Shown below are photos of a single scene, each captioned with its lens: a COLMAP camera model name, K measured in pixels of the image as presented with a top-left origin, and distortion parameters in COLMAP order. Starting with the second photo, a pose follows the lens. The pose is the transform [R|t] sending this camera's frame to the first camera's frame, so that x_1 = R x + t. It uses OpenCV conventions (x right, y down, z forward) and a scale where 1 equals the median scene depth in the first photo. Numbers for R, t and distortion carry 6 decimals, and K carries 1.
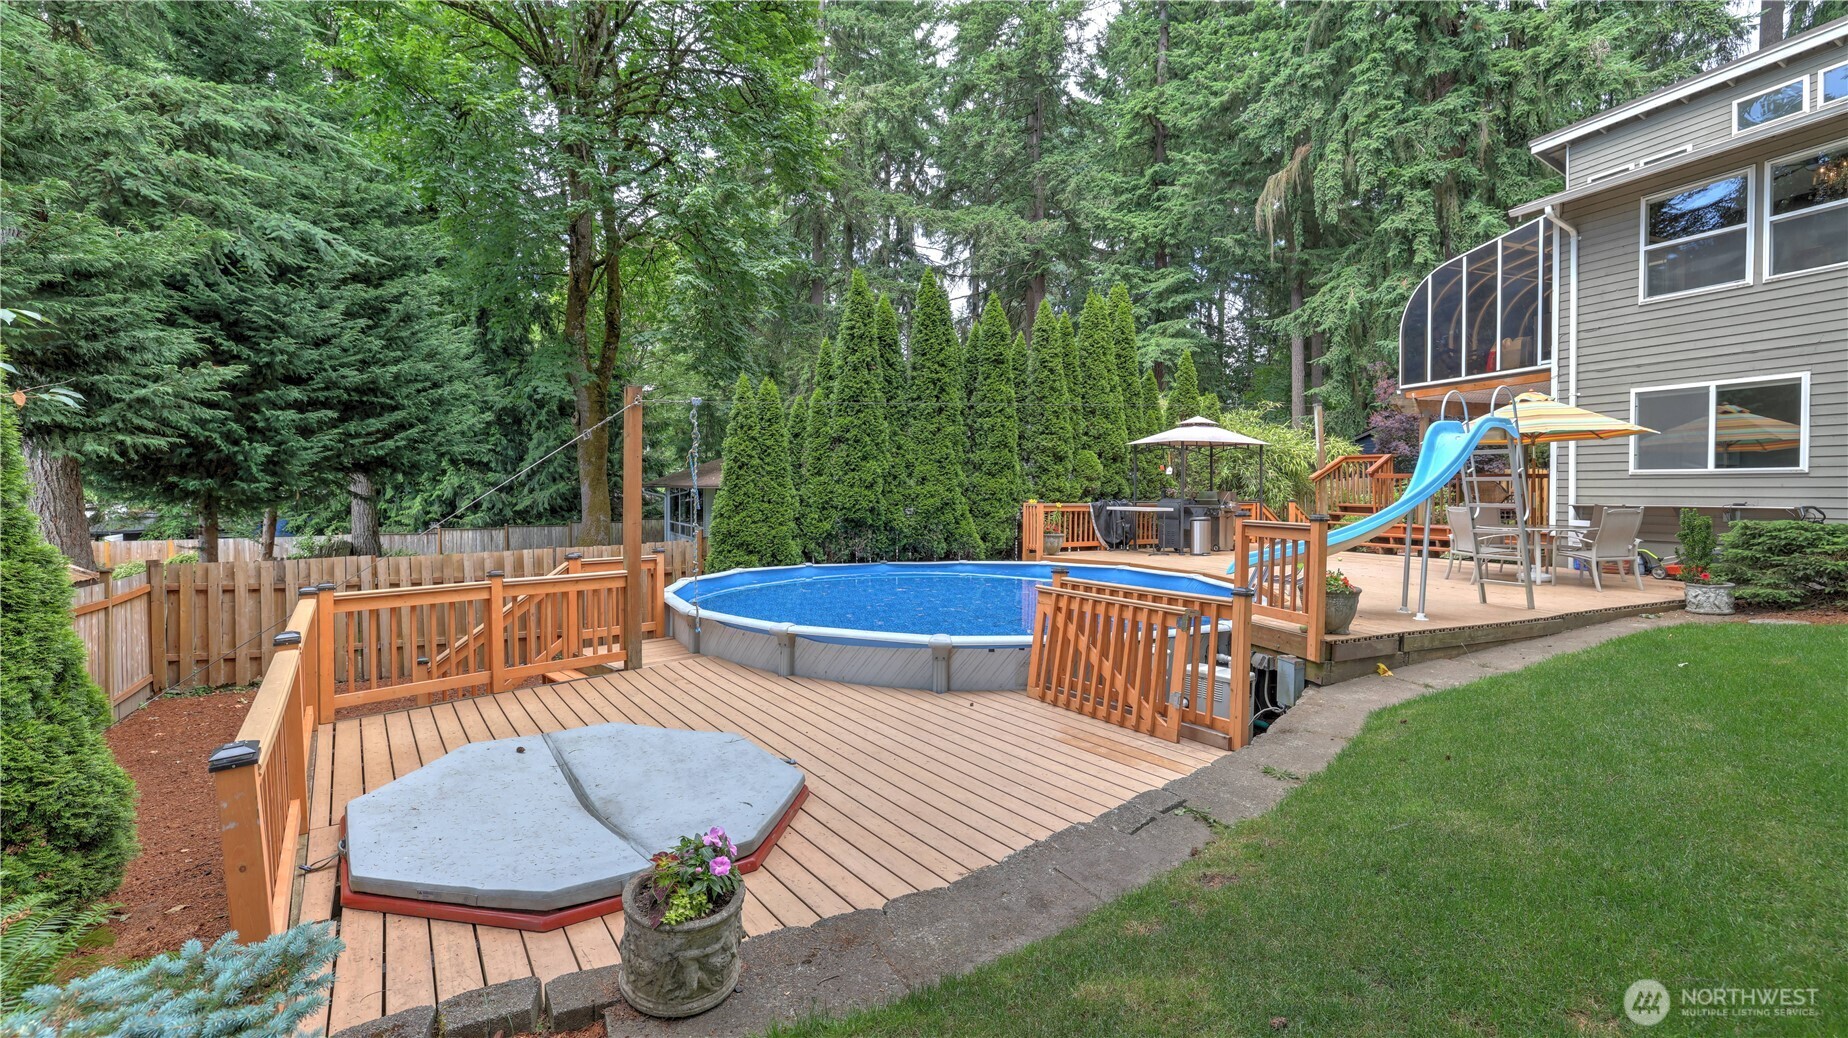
lens RADIAL K [[801.2, 0, 958.9], [0, 801.2, 490.8], [0, 0, 1]] dist [-0.002412, 0.005653]
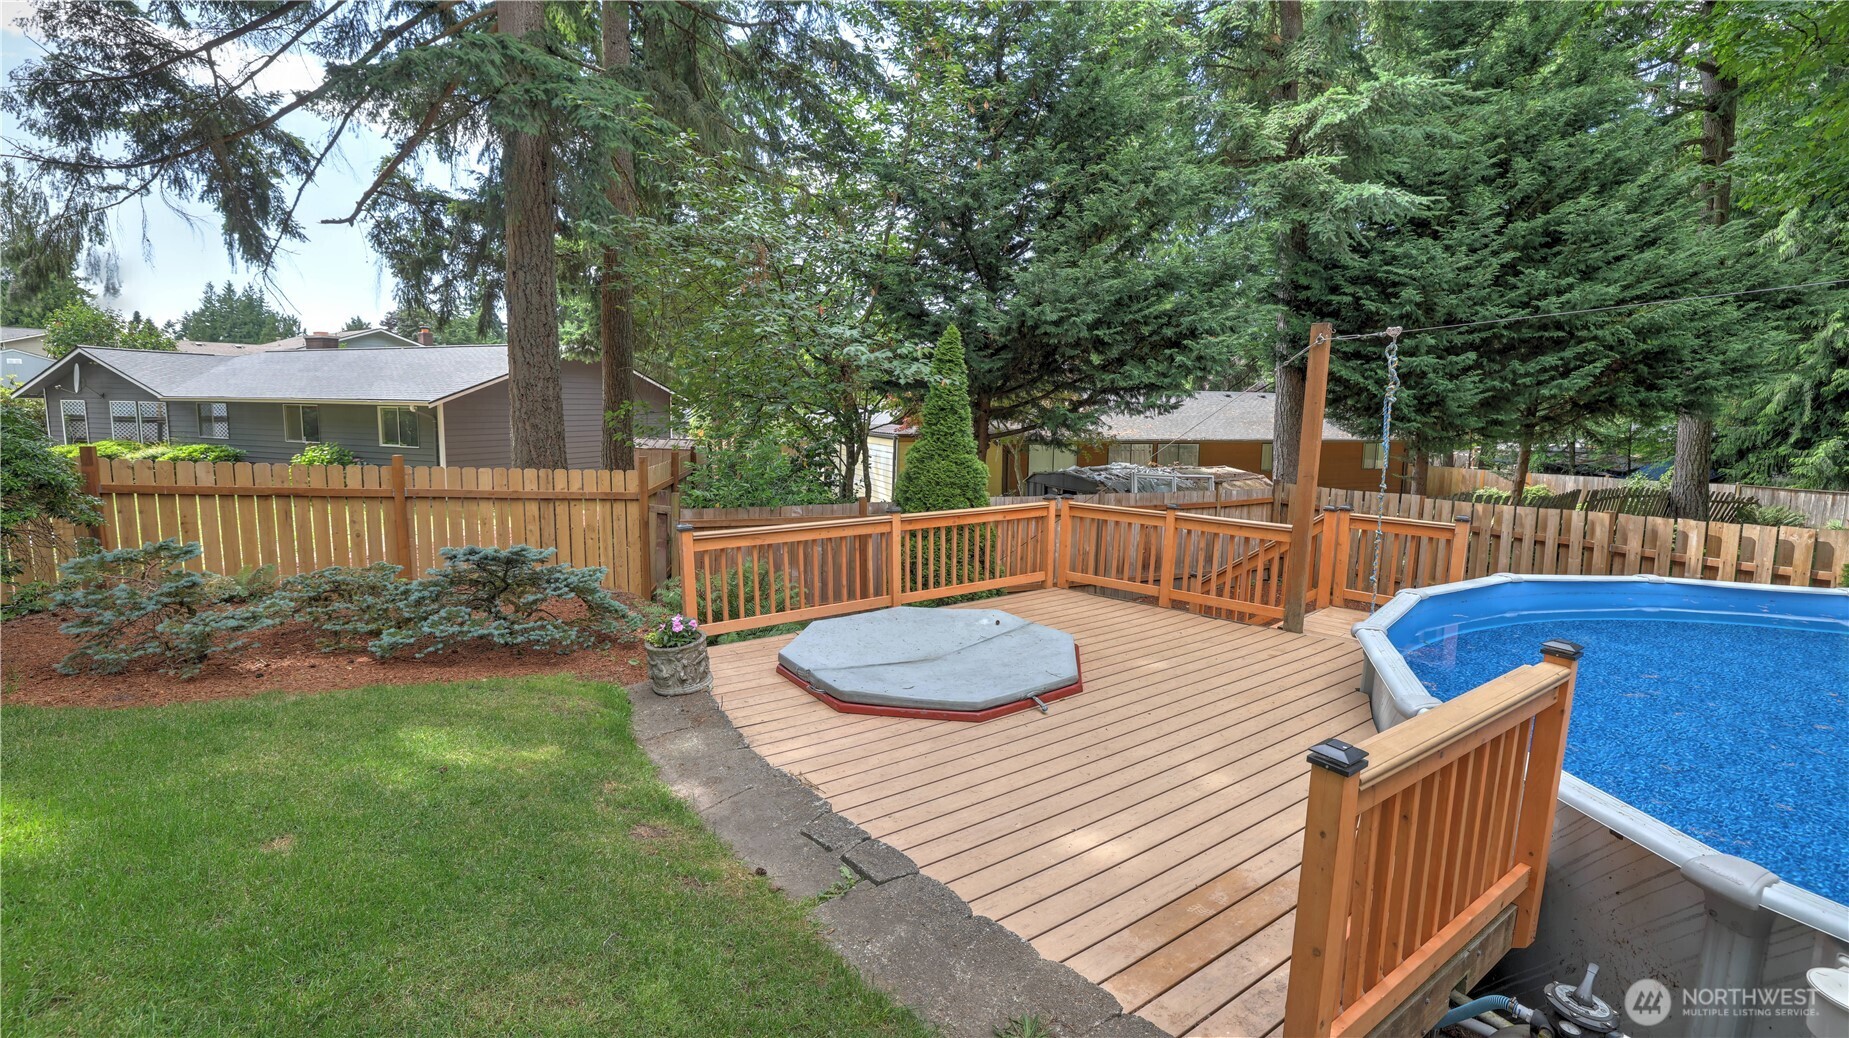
lens RADIAL K [[801.6, 0, 923.9], [0, 801.6, 513.4], [0, 0, 1]] dist [-0.002412, 0.005653]
pose [[-0.081618, 0.126776, -0.988568, 0.764616], [-0.002724, 0.991845, 0.127421, -0.055085], [0.996660, 0.013092, -0.080607, 0.835890]]
